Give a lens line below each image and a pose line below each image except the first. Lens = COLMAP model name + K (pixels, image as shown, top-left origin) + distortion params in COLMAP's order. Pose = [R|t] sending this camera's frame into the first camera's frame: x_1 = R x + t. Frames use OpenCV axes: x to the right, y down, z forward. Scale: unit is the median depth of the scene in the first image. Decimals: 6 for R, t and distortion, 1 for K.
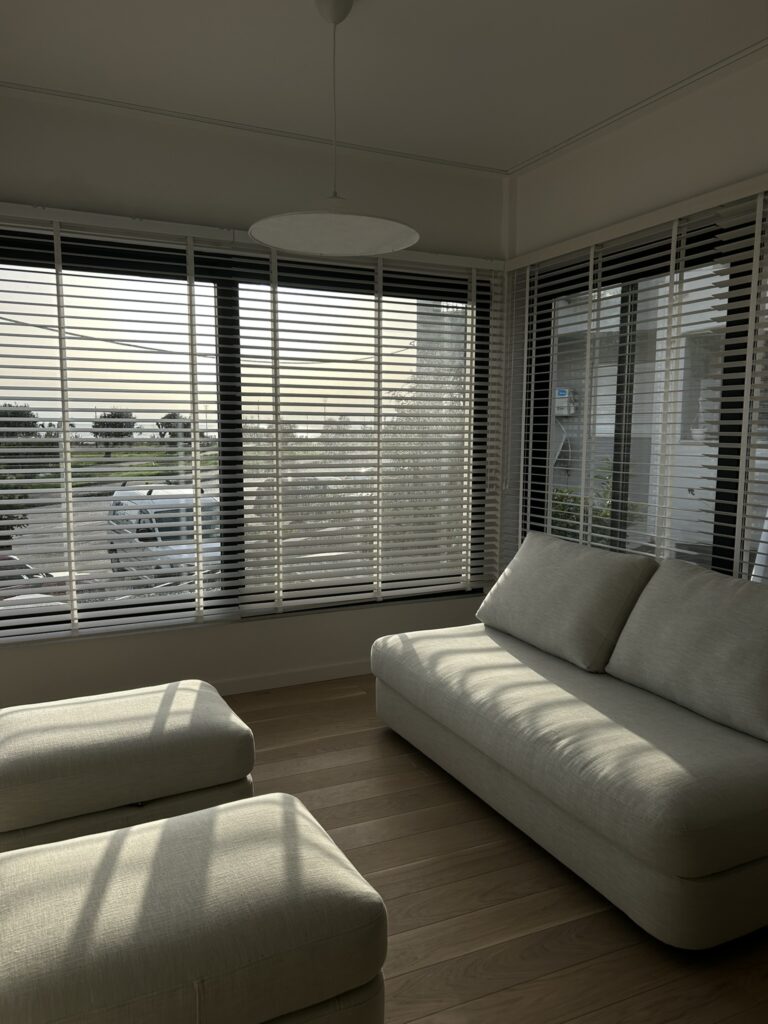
lens RADIAL K [[758.8, 0, 380.9], [0, 758.8, 518.3], [0, 0, 1]] dist [0.030214, -0.036488]
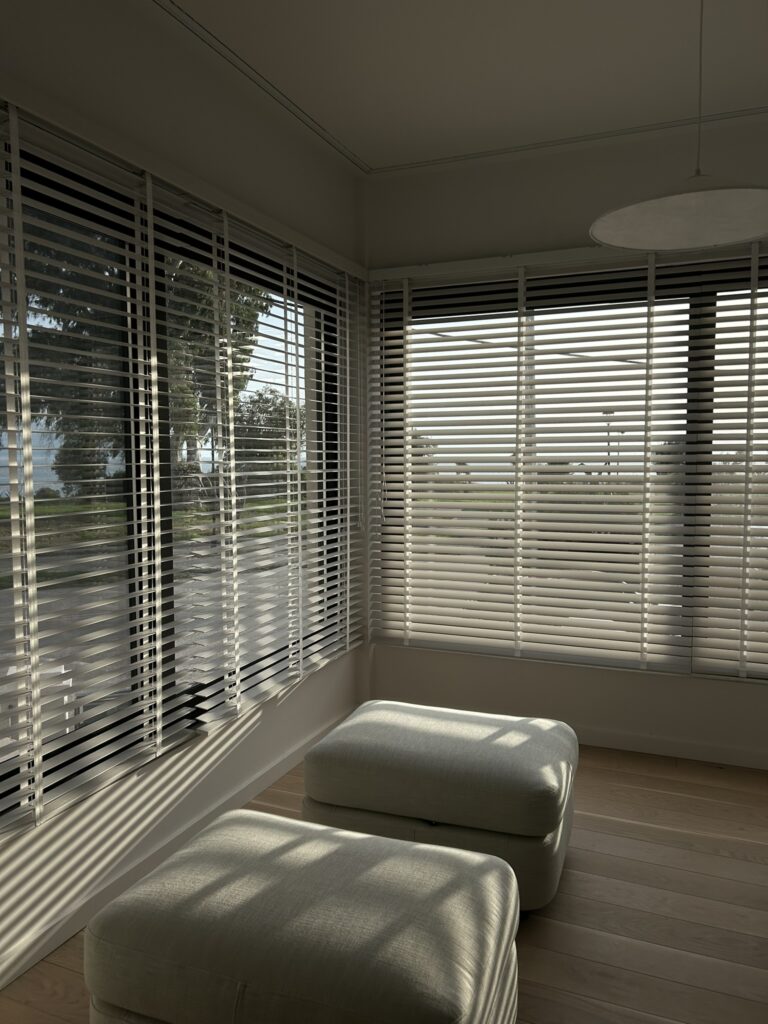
lens RADIAL K [[758.8, 0, 387.1], [0, 758.8, 510.5], [0, 0, 1]] dist [0.030214, -0.036488]
pose [[0.665975, 0.044330, -0.744656, 0.270432], [-0.082577, 0.996479, -0.014531, -0.015219], [0.741390, 0.071169, 0.667290, 0.172625]]
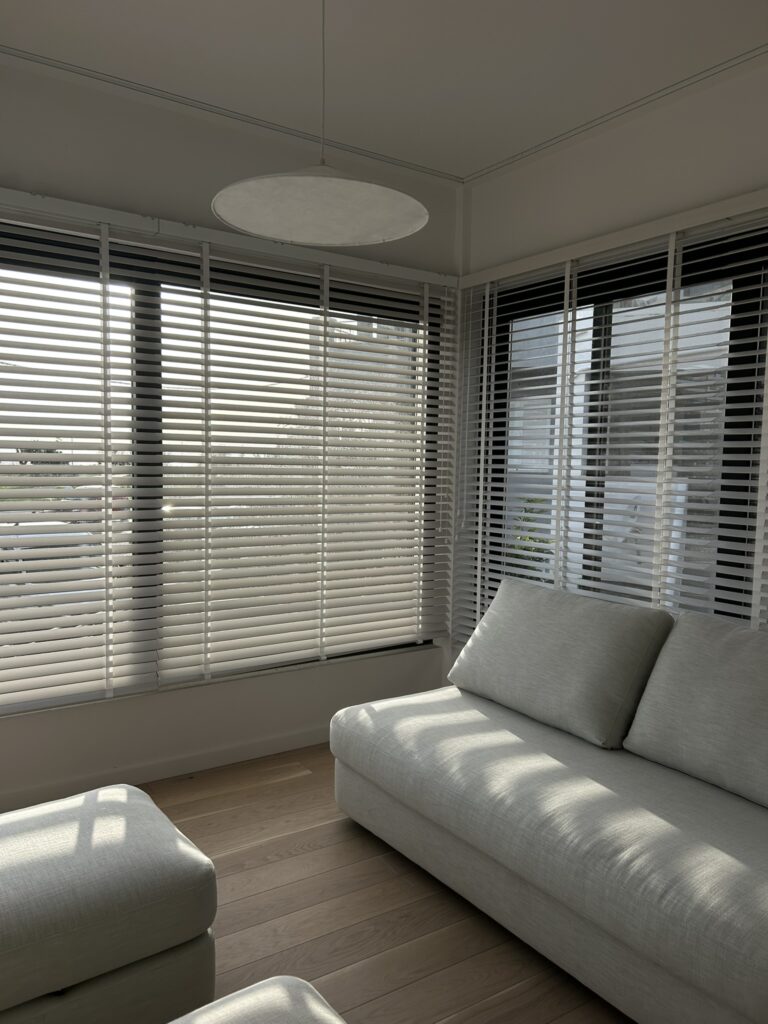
lens RADIAL K [[758.8, 0, 380.3], [0, 758.8, 516.2], [0, 0, 1]] dist [0.030214, -0.036488]
pose [[0.987329, 0.000671, 0.158685, -0.097116], [0.006557, 0.998964, -0.045022, -0.017702], [-0.158551, 0.045492, 0.986302, 0.175935]]
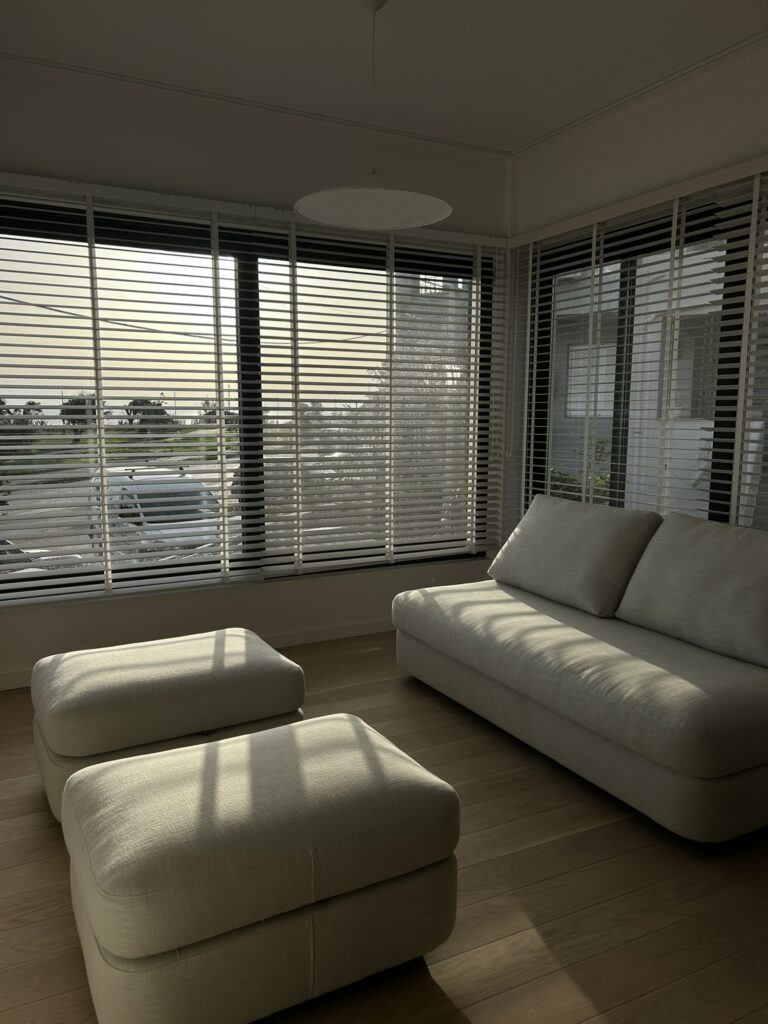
lens RADIAL K [[758.8, 0, 382.8], [0, 758.8, 517.9], [0, 0, 1]] dist [0.030214, -0.036488]
pose [[0.999141, -0.008792, 0.040498, -0.073122], [0.008023, 0.999785, 0.019114, 0.033545], [-0.040658, -0.018772, 0.998997, -0.064674]]
